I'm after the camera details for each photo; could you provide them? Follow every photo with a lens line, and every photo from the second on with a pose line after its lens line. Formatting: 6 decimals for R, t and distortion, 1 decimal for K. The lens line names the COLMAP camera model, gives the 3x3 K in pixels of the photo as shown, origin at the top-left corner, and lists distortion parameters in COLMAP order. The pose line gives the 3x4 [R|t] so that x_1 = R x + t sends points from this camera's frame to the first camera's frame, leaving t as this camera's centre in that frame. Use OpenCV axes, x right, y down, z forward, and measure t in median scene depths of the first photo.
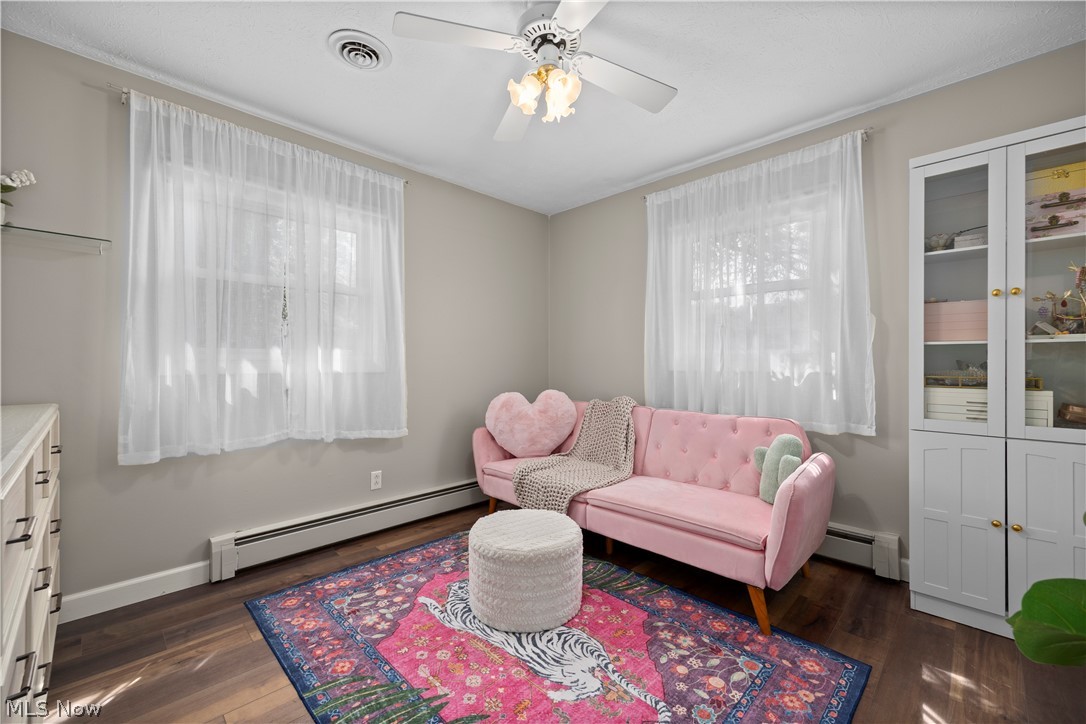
lens RADIAL K [[431.3, 0, 541.1], [0, 431.3, 361.0], [0, 0, 1]] dist [-0.001837, -0.000896]
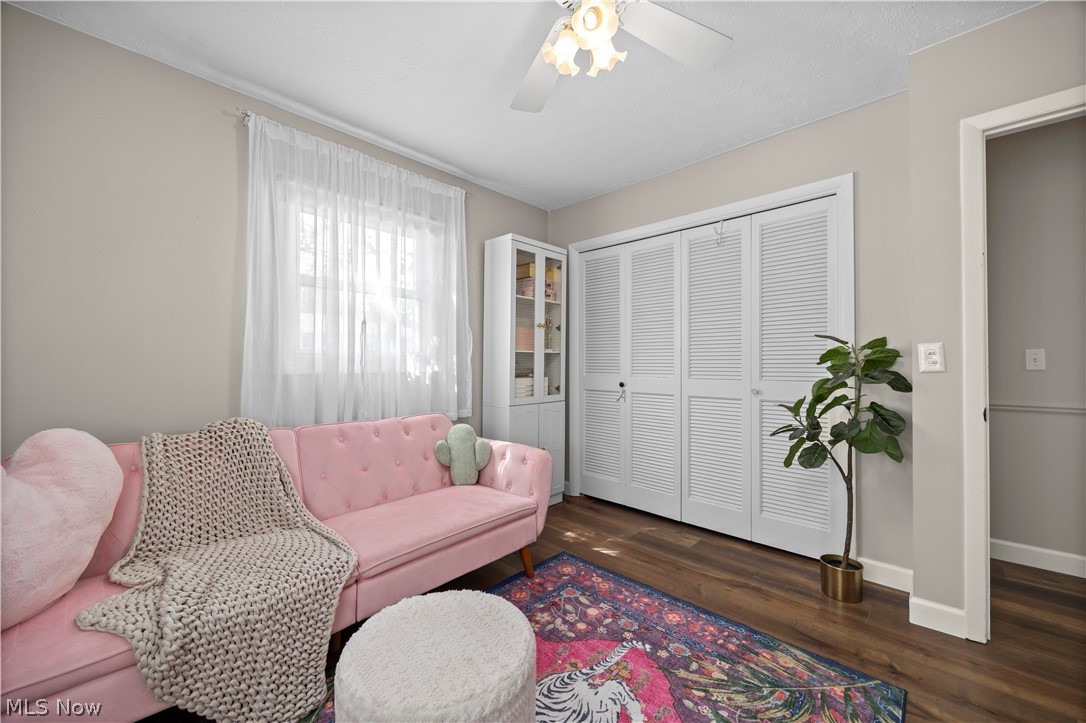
lens RADIAL K [[431.3, 0, 518.2], [0, 431.3, 360.7], [0, 0, 1]] dist [-0.001837, -0.000896]
pose [[-0.017892, 0.005282, 0.999826, -0.794578], [-0.000164, 0.999986, -0.005286, 0.002779], [-0.999840, -0.000259, -0.017891, 1.124945]]
